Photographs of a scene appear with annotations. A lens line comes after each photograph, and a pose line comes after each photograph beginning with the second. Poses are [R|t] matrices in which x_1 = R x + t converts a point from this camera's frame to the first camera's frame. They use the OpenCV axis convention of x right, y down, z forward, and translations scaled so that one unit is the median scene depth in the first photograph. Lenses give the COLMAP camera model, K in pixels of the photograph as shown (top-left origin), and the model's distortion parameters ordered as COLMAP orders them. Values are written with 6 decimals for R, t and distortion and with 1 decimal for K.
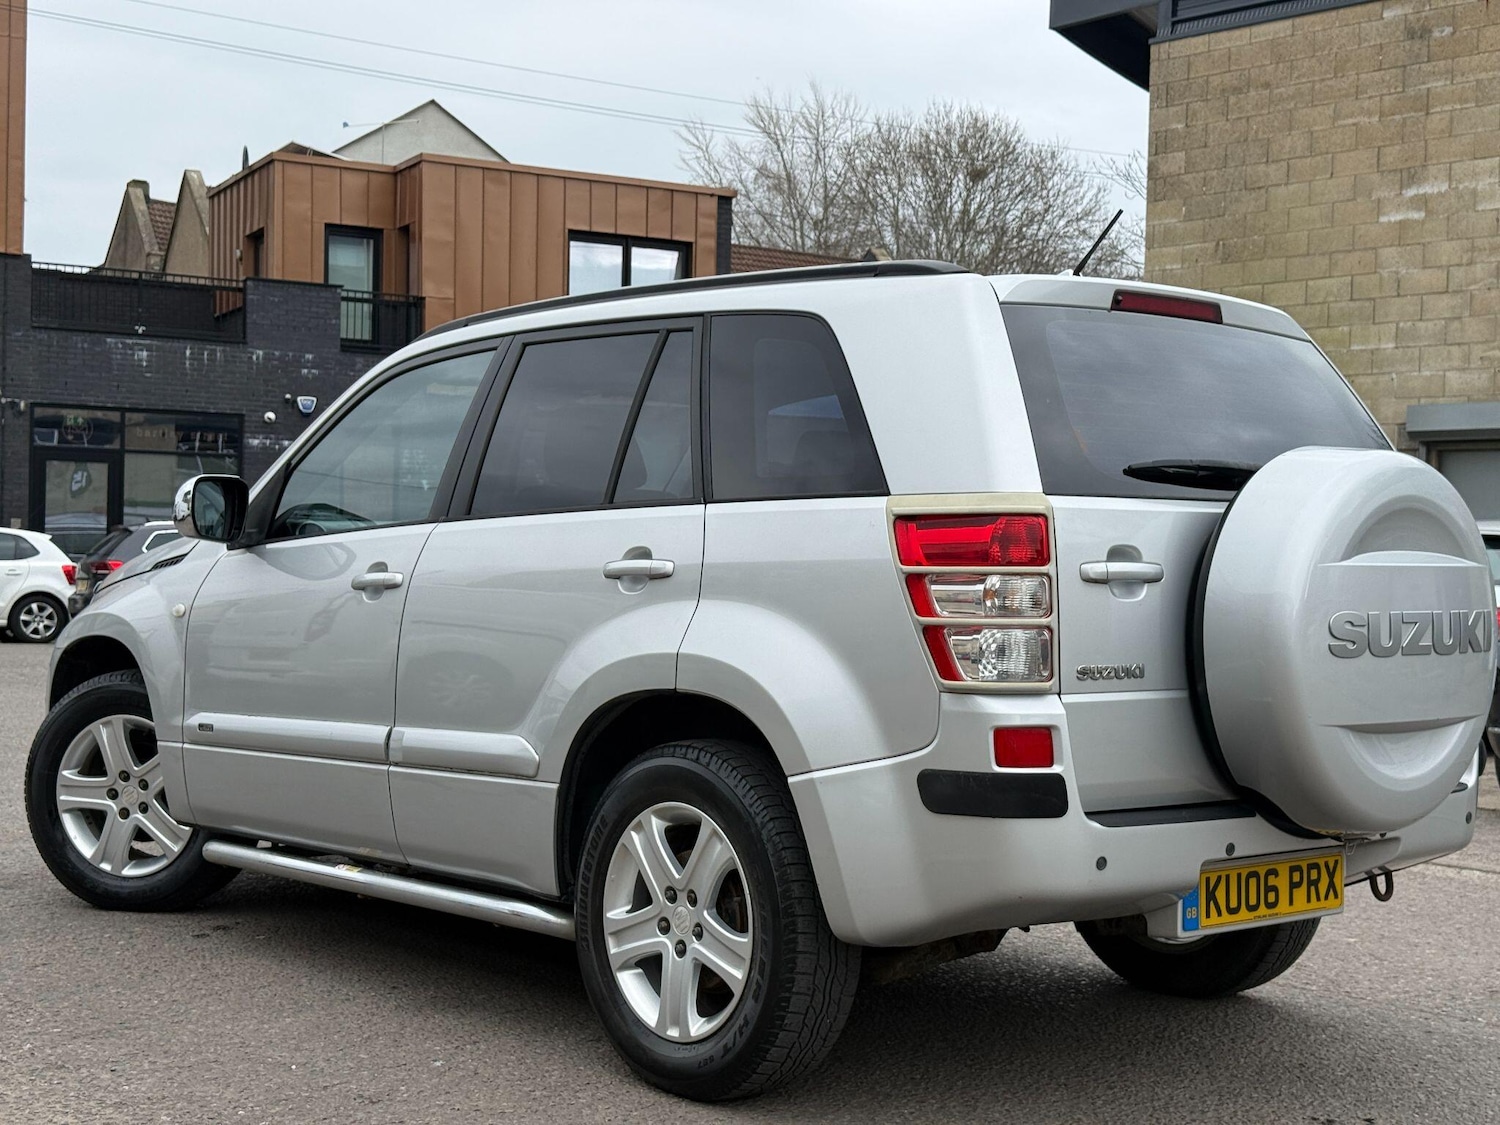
lens RADIAL K [[2104.1, 0, 734.6], [0, 2104.1, 595.0], [0, 0, 1]] dist [0.096935, 0.000000]
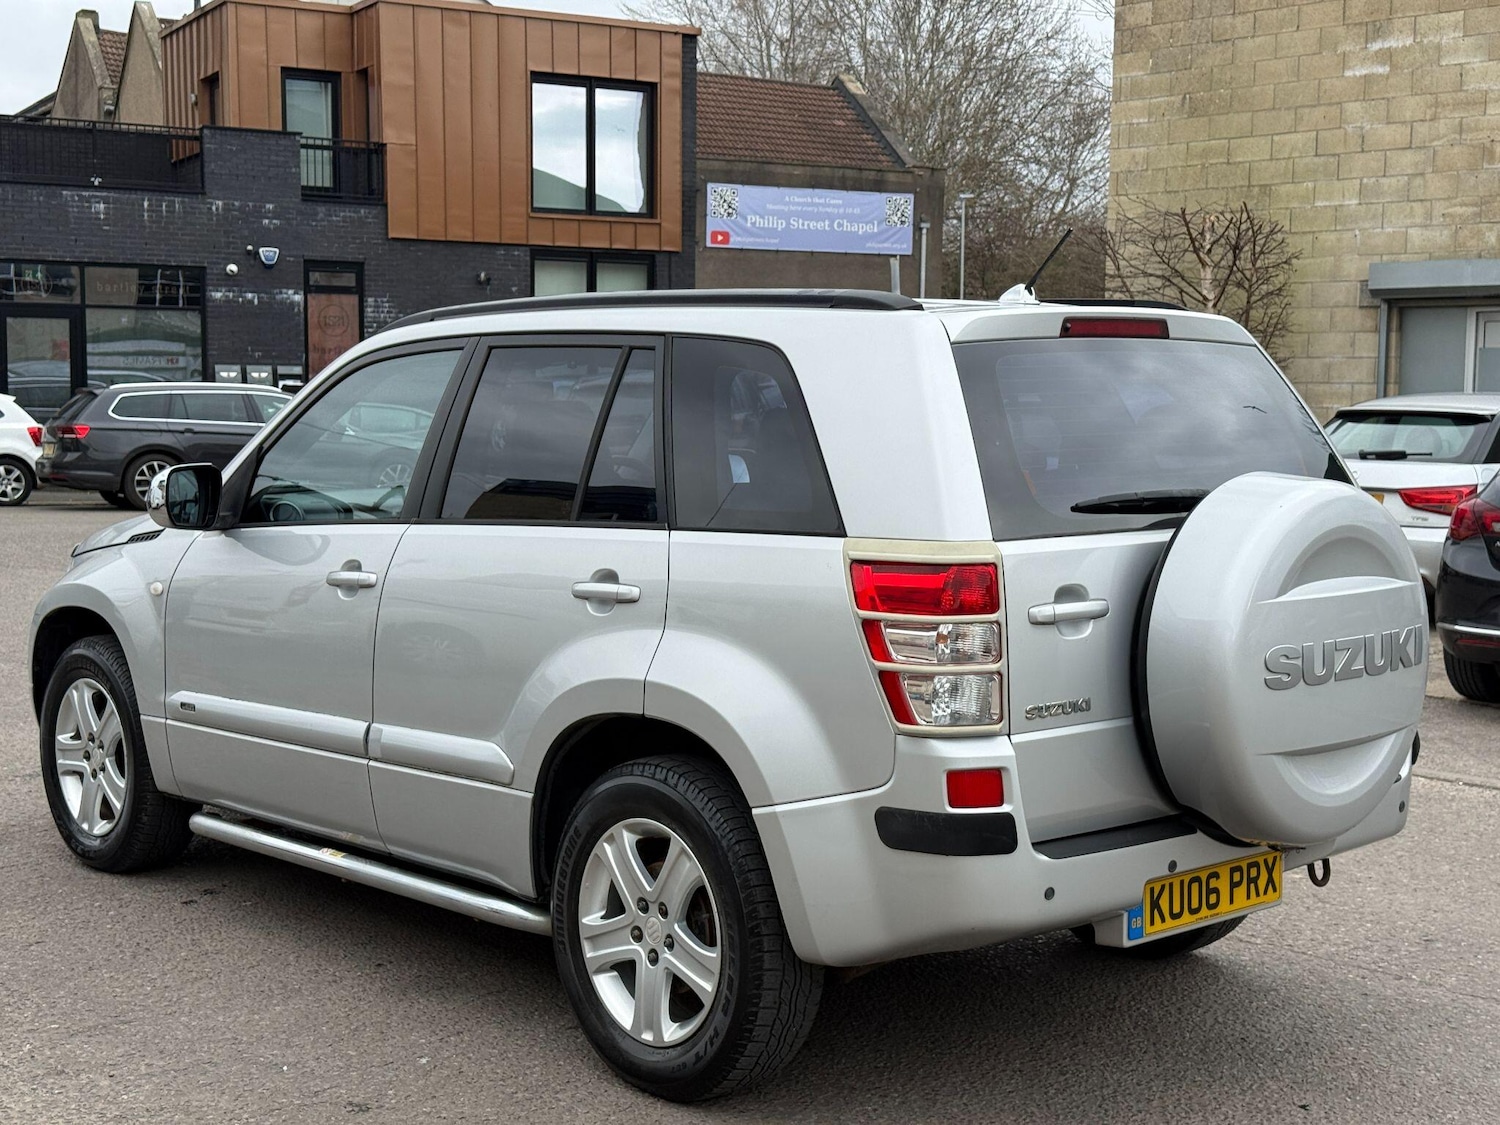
lens RADIAL K [[2104.1, 0, 754.5], [0, 2104.1, 574.5], [0, 0, 1]] dist [0.096935, 0.000000]
pose [[0.999638, -0.016115, 0.021532, 0.003620], [0.014437, 0.997009, 0.075925, -0.070284], [-0.022691, -0.075586, 0.996881, -0.022551]]
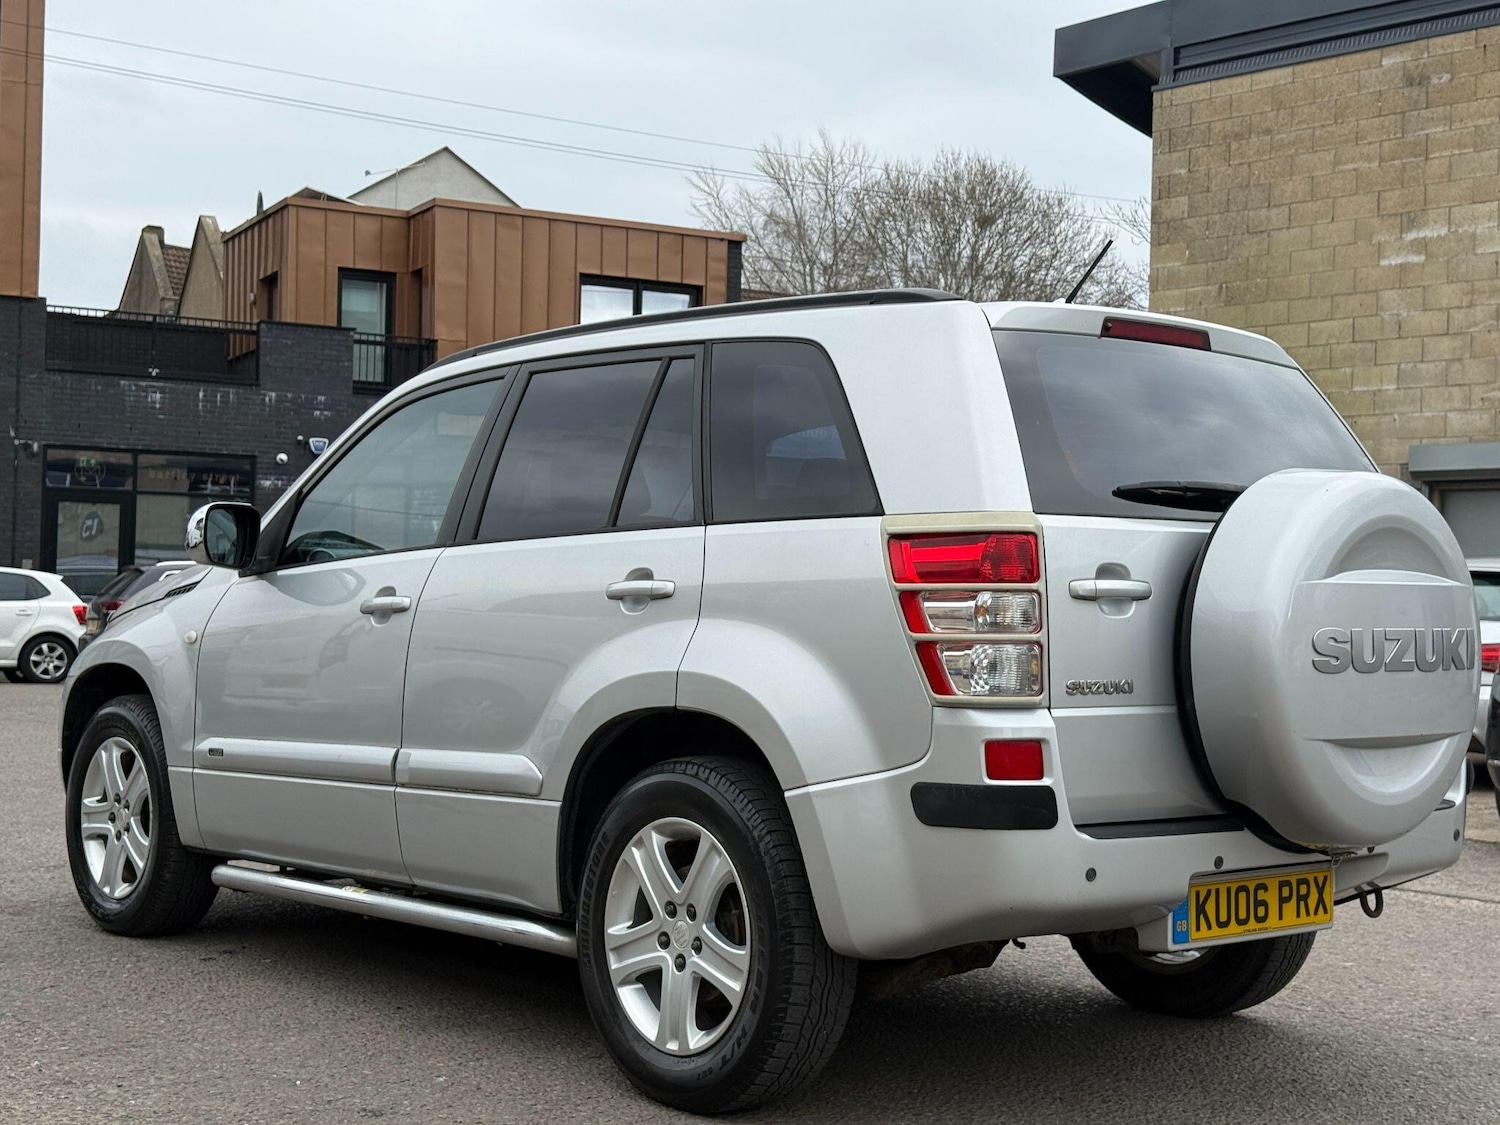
lens RADIAL K [[2104.1, 0, 750.0], [0, 2104.1, 570.7], [0, 0, 1]] dist [0.096935, 0.000000]
pose [[0.999998, 0.000061, 0.002029, 0.004028], [0.000005, 0.999477, -0.032348, 0.008325], [-0.002030, 0.032348, 0.999475, -0.015085]]
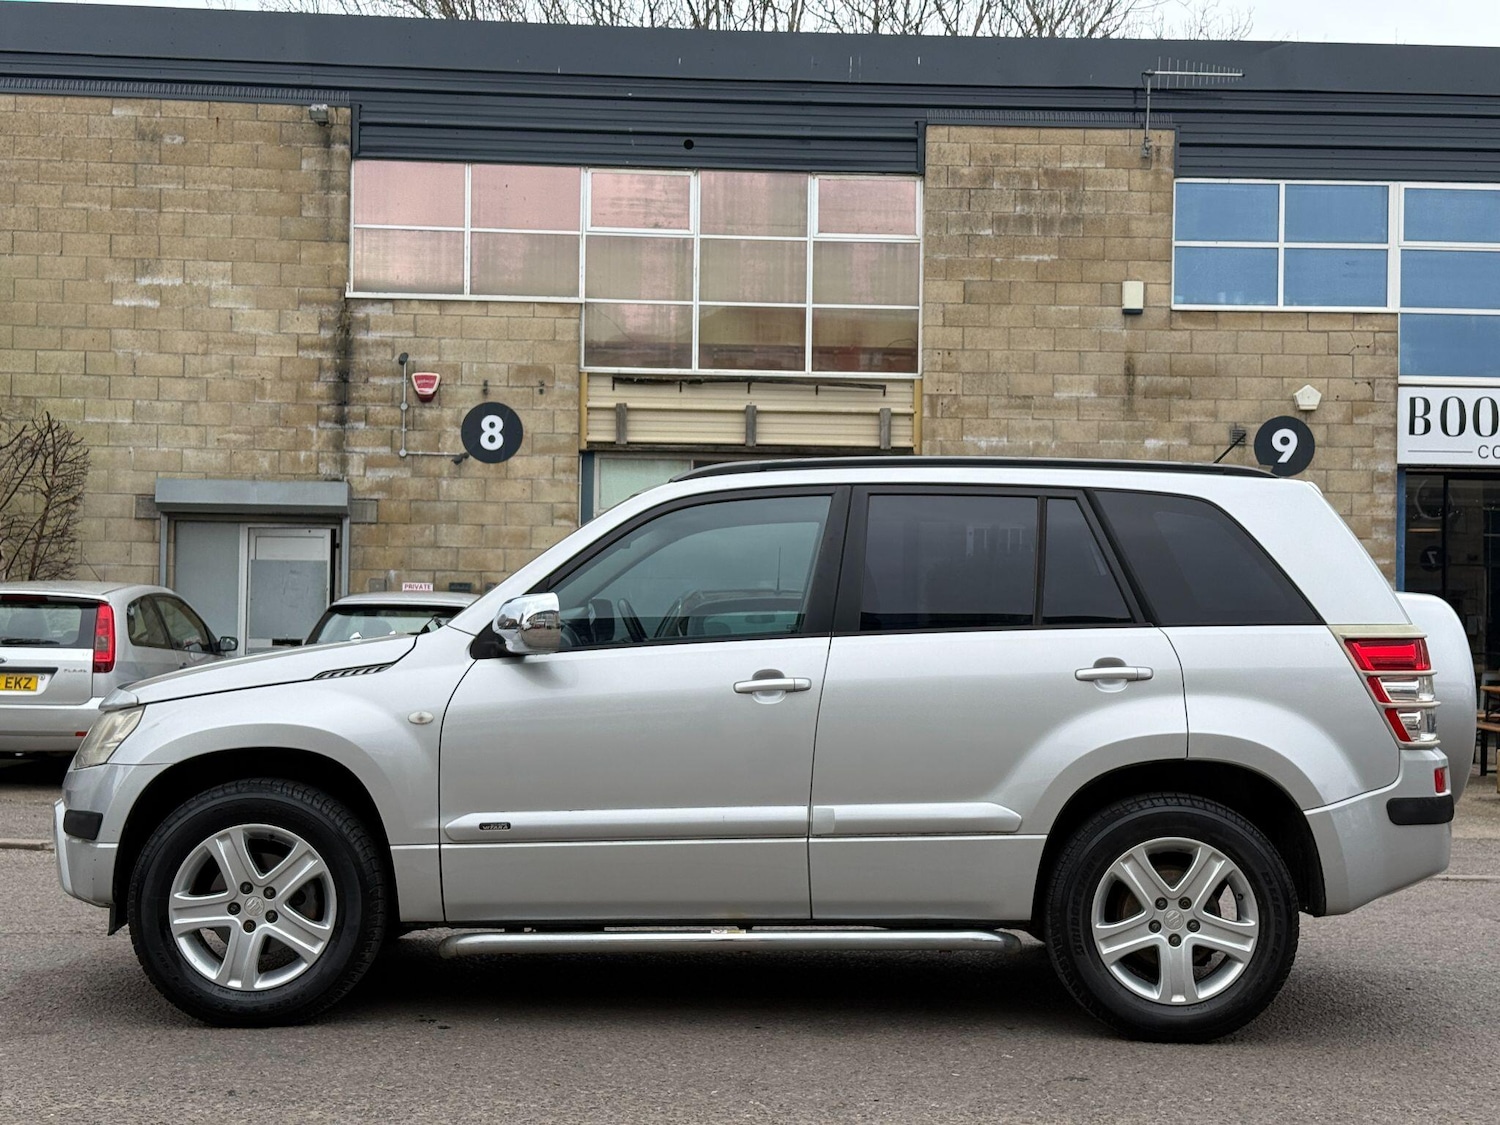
lens RADIAL K [[2104.1, 0, 764.9], [0, 2104.1, 585.1], [0, 0, 1]] dist [0.096935, 0.000000]
pose [[0.657956, 0.004087, 0.753045, -0.898891], [0.014042, 0.999745, -0.017695, -0.035637], [-0.752925, 0.022217, 0.657731, 0.181720]]
